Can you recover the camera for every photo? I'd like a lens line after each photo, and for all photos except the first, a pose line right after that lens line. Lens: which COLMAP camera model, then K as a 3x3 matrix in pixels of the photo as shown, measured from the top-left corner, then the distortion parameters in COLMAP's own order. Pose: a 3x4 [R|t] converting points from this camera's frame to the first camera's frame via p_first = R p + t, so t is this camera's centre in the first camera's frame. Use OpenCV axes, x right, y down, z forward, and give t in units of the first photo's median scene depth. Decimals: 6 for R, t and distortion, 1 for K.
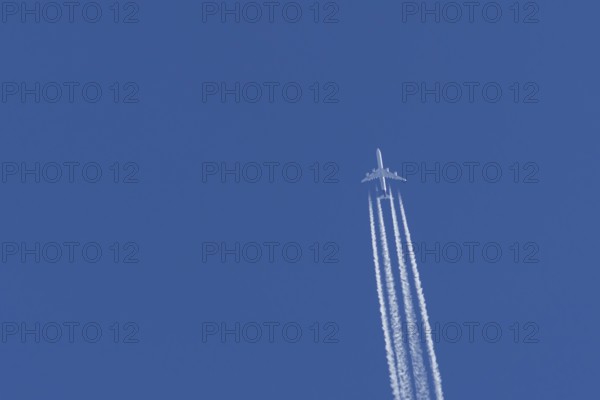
lens RADIAL K [[398.8, 0, 300.0], [0, 398.8, 200.0], [0, 0, 1]] dist [0.000093, 0.000850]
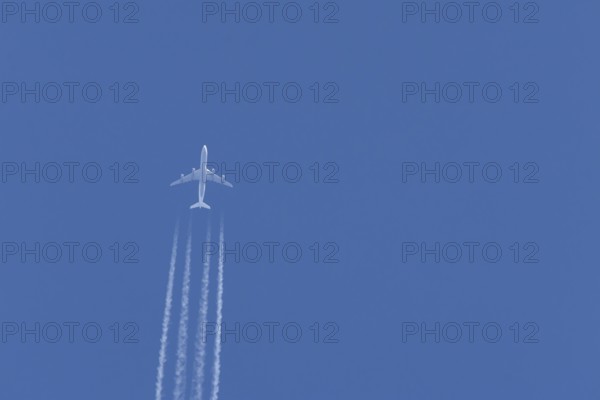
lens RADIAL K [[398.8, 0, 300.0], [0, 398.8, 200.0], [0, 0, 1]] dist [0.000093, 0.000850]
pose [[1.000000, -0.000048, 0.000018, 0.000007], [0.000048, 1.000000, -0.000284, 0.402922], [-0.000018, 0.000284, 1.000000, 0.000109]]
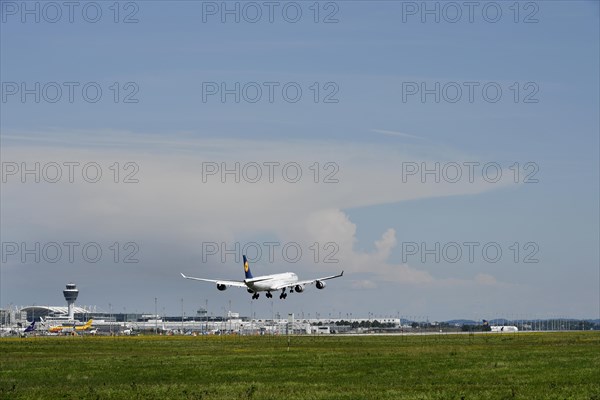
lens RADIAL K [[398.8, 0, 300.0], [0, 398.8, 200.0], [0, 0, 1]] dist [0.000093, 0.000850]
pose [[1.000000, -0.000381, 0.000174, -0.000683], [0.000381, 1.000000, -0.000733, 1.202730], [-0.000173, 0.000733, 1.000000, 0.000593]]
